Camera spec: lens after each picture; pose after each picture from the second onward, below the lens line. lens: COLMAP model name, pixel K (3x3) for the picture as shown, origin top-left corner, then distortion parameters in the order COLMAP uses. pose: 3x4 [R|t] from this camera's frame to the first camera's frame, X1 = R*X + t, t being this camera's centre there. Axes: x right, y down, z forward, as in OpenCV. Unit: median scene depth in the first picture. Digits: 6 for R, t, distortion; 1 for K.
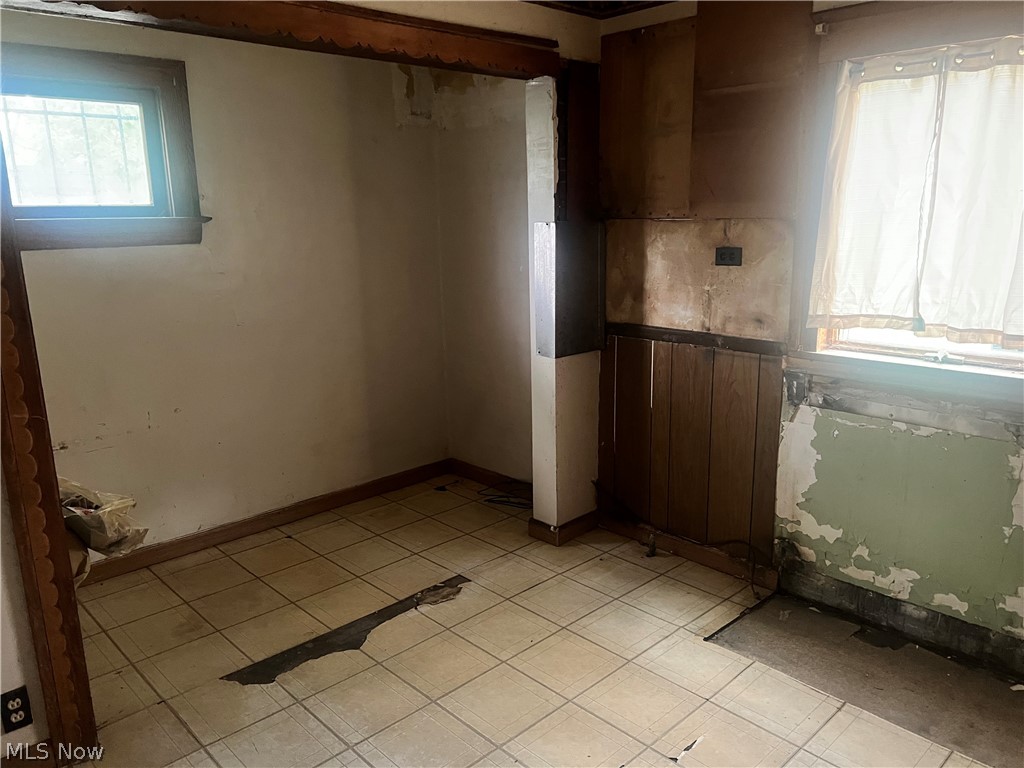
lens RADIAL K [[770.8, 0, 505.6], [0, 770.8, 388.7], [0, 0, 1]] dist [0.044471, -0.050765]
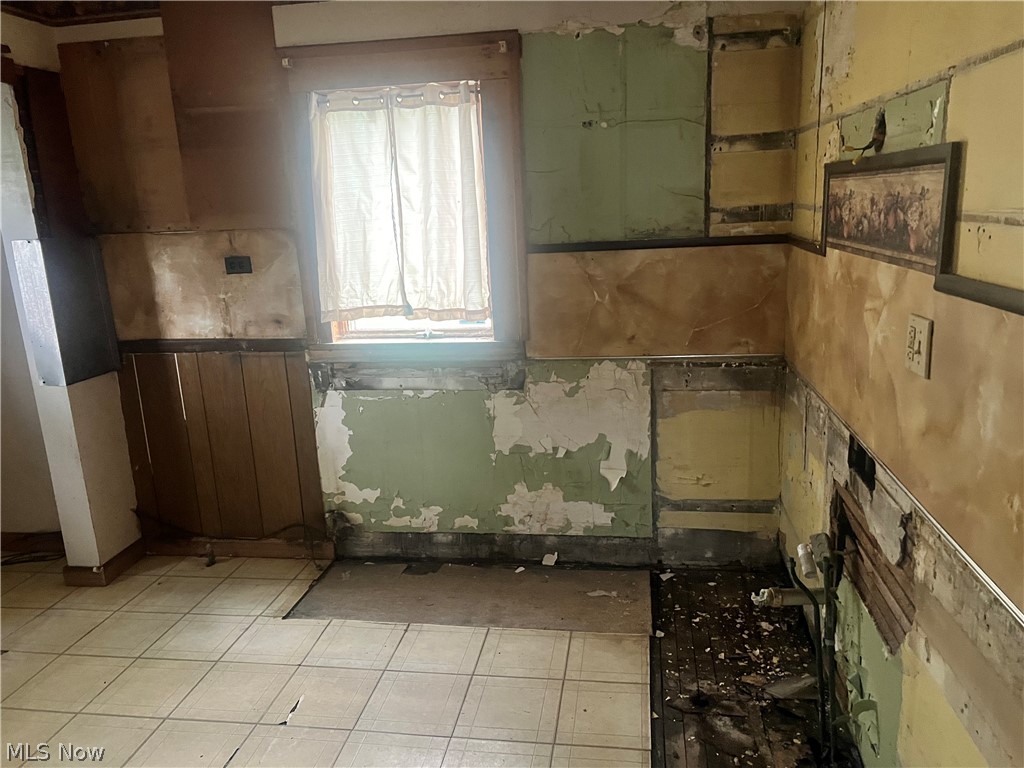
lens RADIAL K [[770.8, 0, 521.3], [0, 770.8, 385.8], [0, 0, 1]] dist [0.044471, -0.050765]
pose [[0.786100, -0.155850, 0.598128, -0.072758], [0.167058, 0.985246, 0.037160, 0.018747], [-0.595095, 0.070711, 0.800539, -0.077189]]
